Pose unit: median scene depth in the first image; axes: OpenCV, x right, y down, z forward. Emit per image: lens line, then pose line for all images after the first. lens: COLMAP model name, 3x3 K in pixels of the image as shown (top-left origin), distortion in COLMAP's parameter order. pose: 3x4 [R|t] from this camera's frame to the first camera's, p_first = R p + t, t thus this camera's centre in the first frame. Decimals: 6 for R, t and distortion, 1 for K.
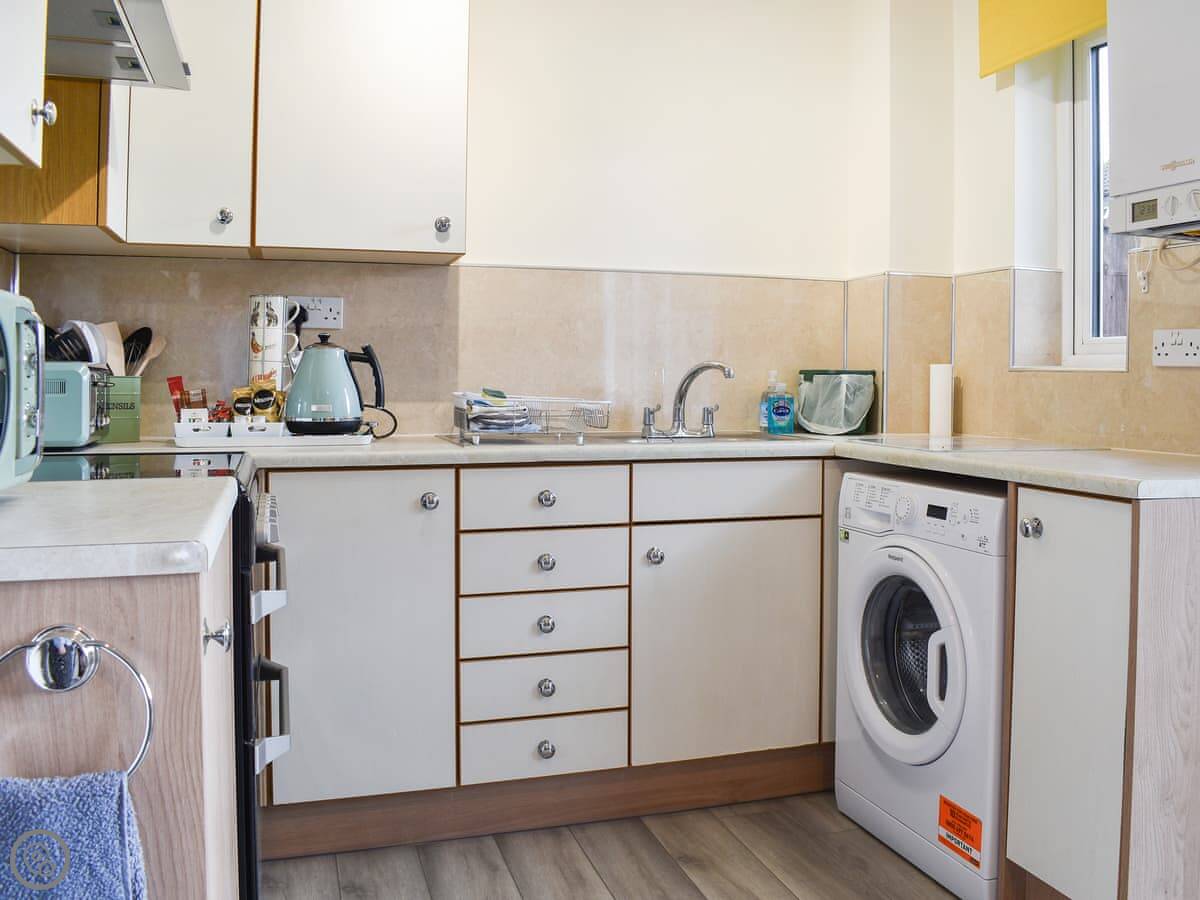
lens RADIAL K [[1070.8, 0, 600.0], [0, 1070.8, 450.0], [0, 0, 1]] dist [-0.067331, 0.000103]
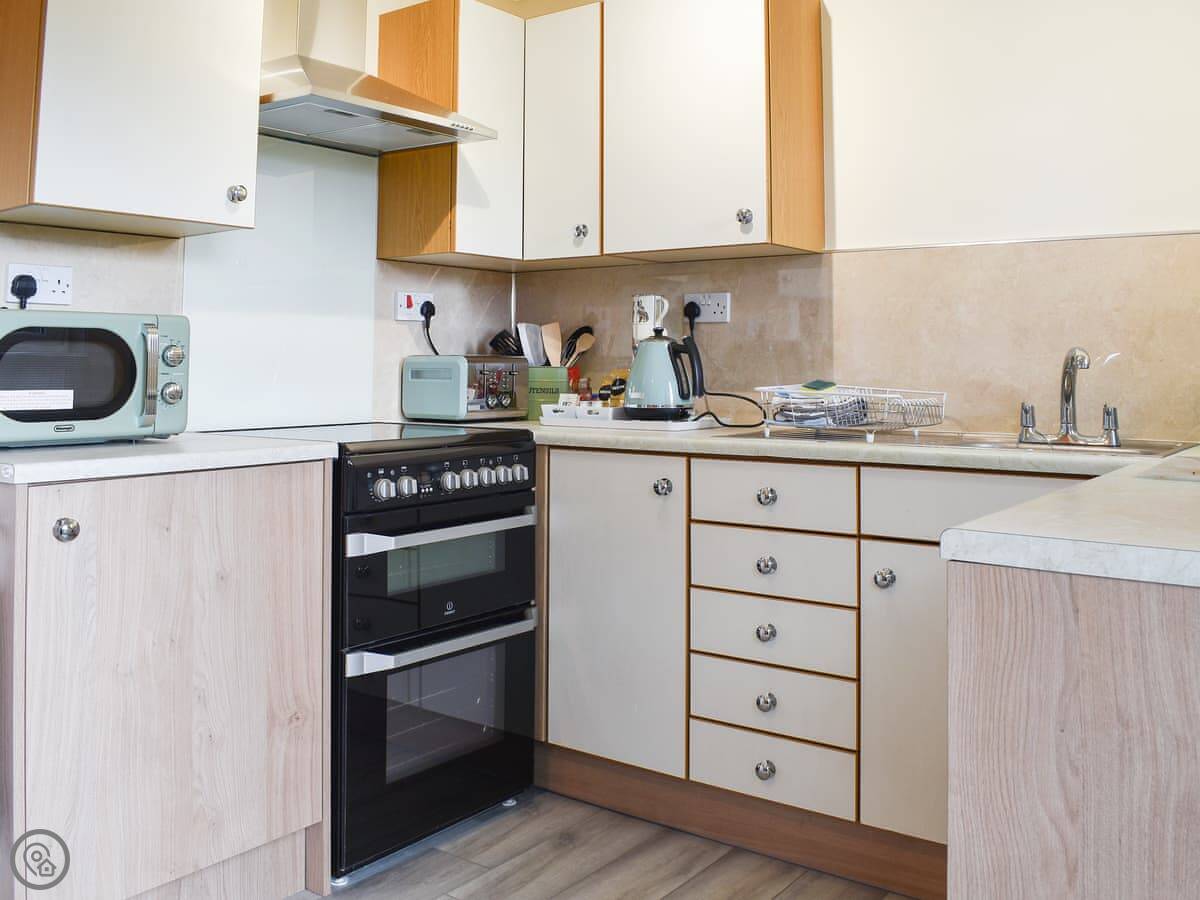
lens RADIAL K [[1077.5, 0, 600.5], [0, 1077.5, 353.9], [0, 0, 1]] dist [-0.058644, -0.000334]
pose [[0.591582, -0.012084, -0.806154, 0.601360], [-0.056648, 0.996794, -0.056512, -0.016978], [0.804252, 0.079099, 0.589001, 0.307500]]
